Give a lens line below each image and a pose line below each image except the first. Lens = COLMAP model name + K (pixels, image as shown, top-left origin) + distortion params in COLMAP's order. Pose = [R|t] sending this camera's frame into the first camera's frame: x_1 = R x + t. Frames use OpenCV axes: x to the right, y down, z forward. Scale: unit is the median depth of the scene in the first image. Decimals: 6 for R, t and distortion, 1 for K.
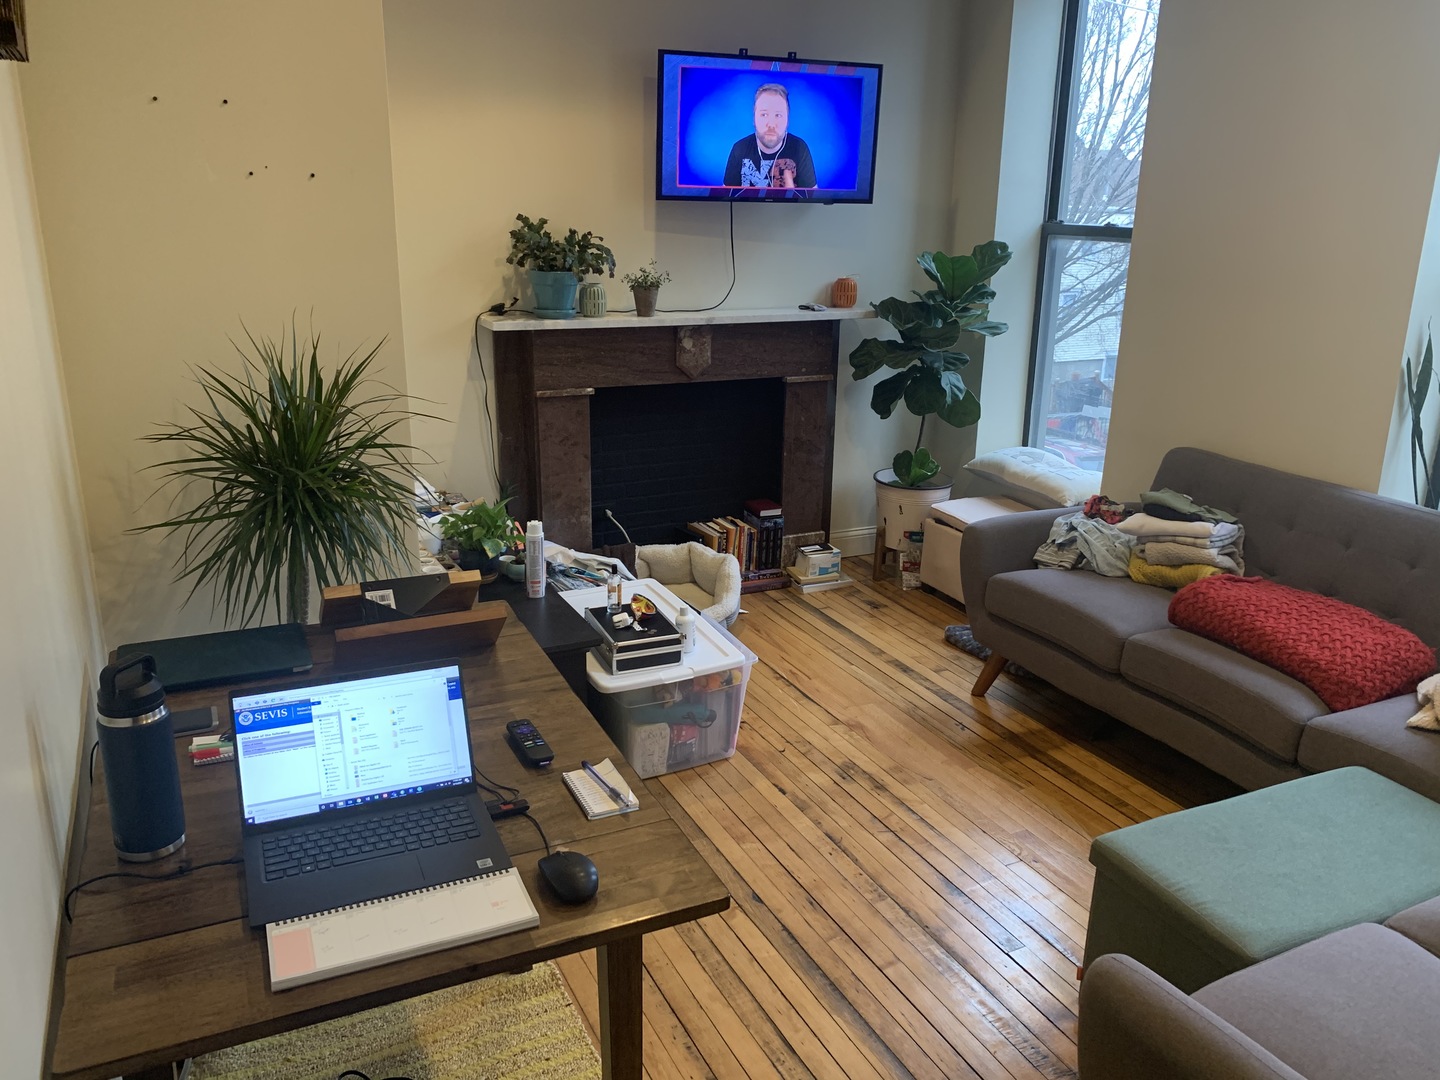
lens RADIAL K [[1115.3, 0, 724.8], [0, 1115.3, 542.9], [0, 0, 1]] dist [0.071467, -0.076474]
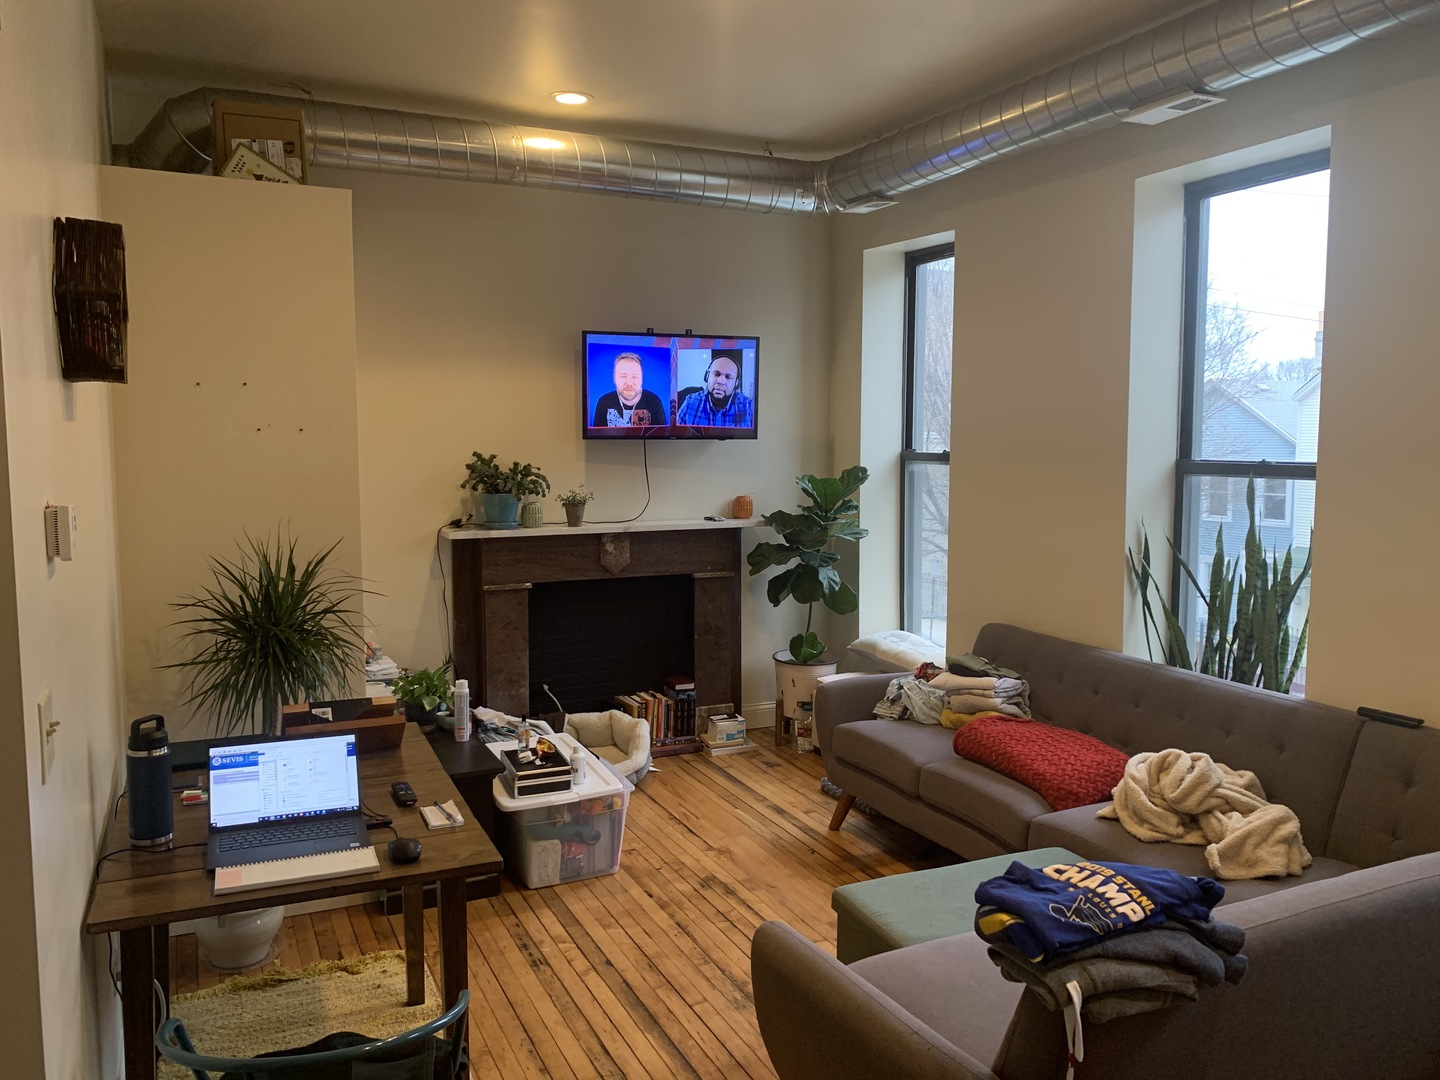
lens RADIAL K [[1115.3, 0, 718.5], [0, 1115.3, 529.4], [0, 0, 1]] dist [0.071467, -0.076474]
pose [[0.999670, -0.014814, -0.021007, 0.148065], [0.010177, 0.978543, -0.205793, 0.075971], [0.023605, 0.205511, 0.978370, -0.281972]]
